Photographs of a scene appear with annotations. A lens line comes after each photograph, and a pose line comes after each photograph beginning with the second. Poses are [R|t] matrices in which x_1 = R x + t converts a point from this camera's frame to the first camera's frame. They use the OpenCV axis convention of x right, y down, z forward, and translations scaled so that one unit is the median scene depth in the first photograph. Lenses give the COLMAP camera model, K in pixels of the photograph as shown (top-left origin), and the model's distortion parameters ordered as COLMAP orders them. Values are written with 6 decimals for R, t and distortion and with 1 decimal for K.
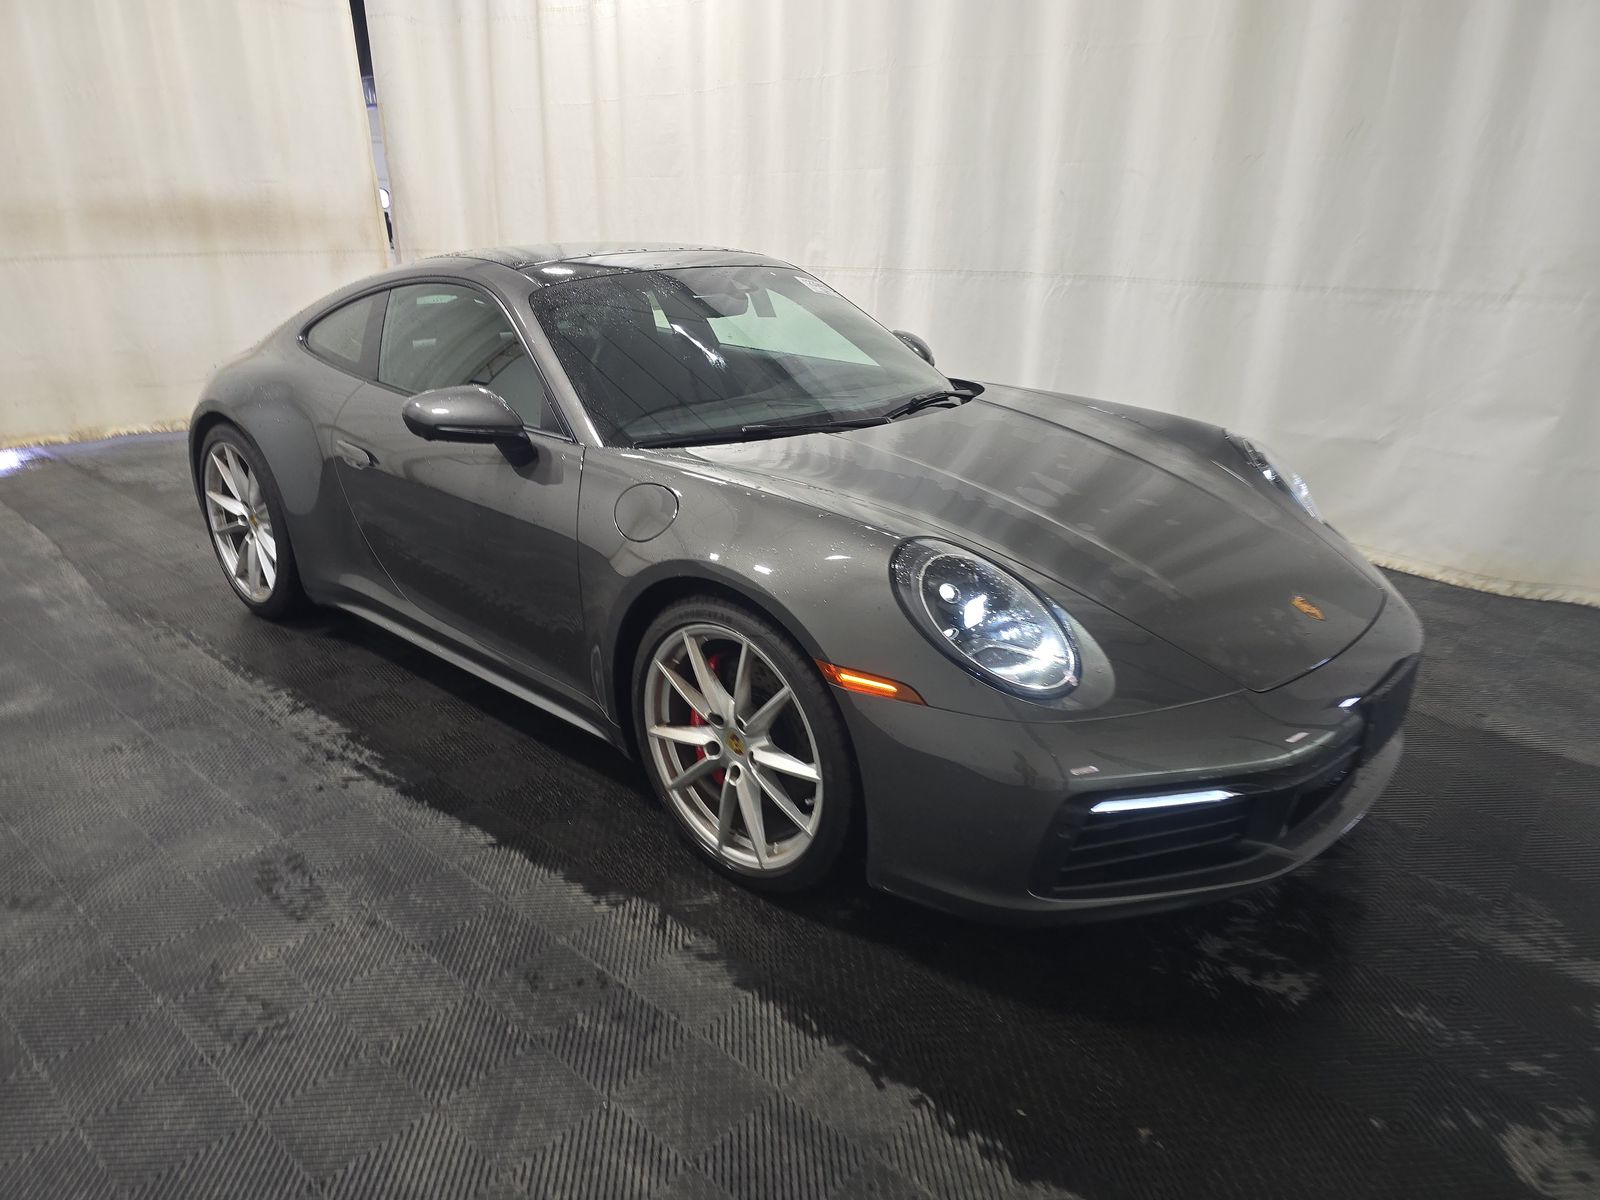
lens RADIAL K [[1076.6, 0, 800.0], [0, 1076.6, 600.0], [0, 0, 1]] dist [0.022658, -0.025160]
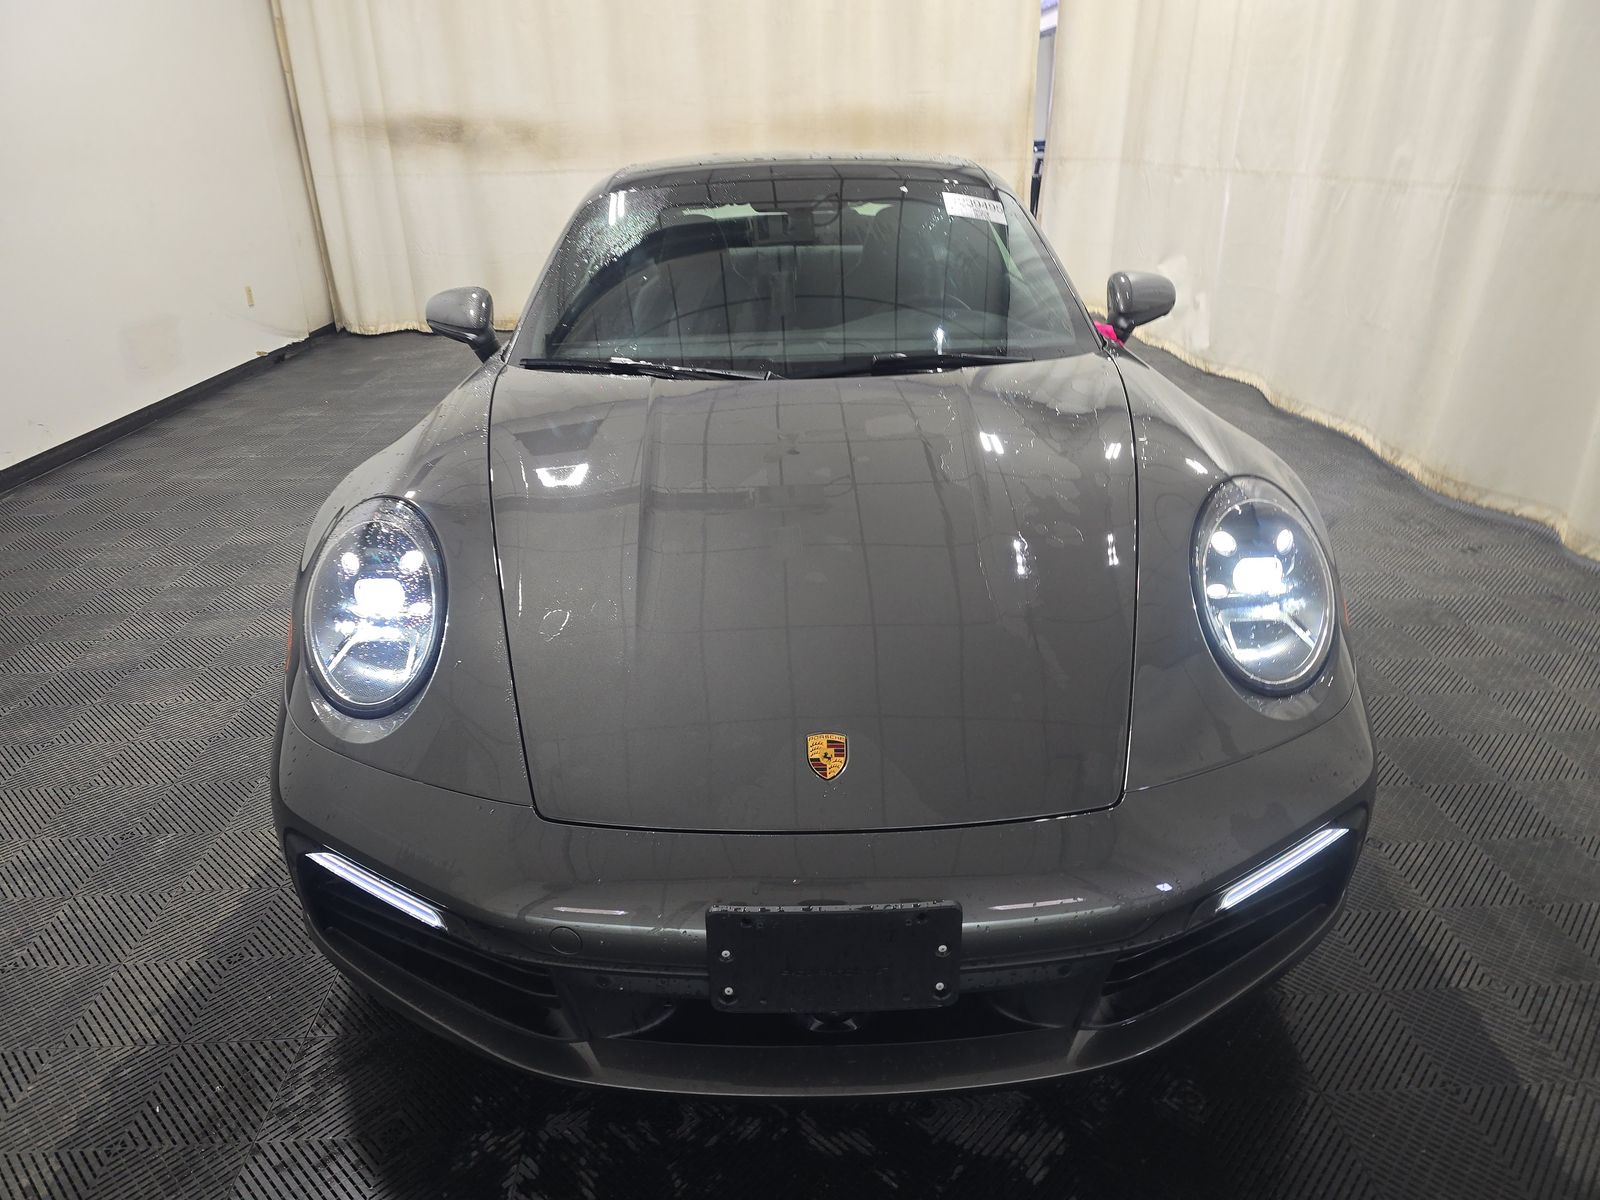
lens RADIAL K [[1076.6, 0, 800.0], [0, 1076.6, 600.0], [0, 0, 1]] dist [0.022658, -0.025160]
pose [[0.684750, 0.277585, -0.673843, 0.716746], [-0.226446, 0.959893, 0.165310, -0.149400], [0.692705, 0.039393, 0.720145, 0.455092]]
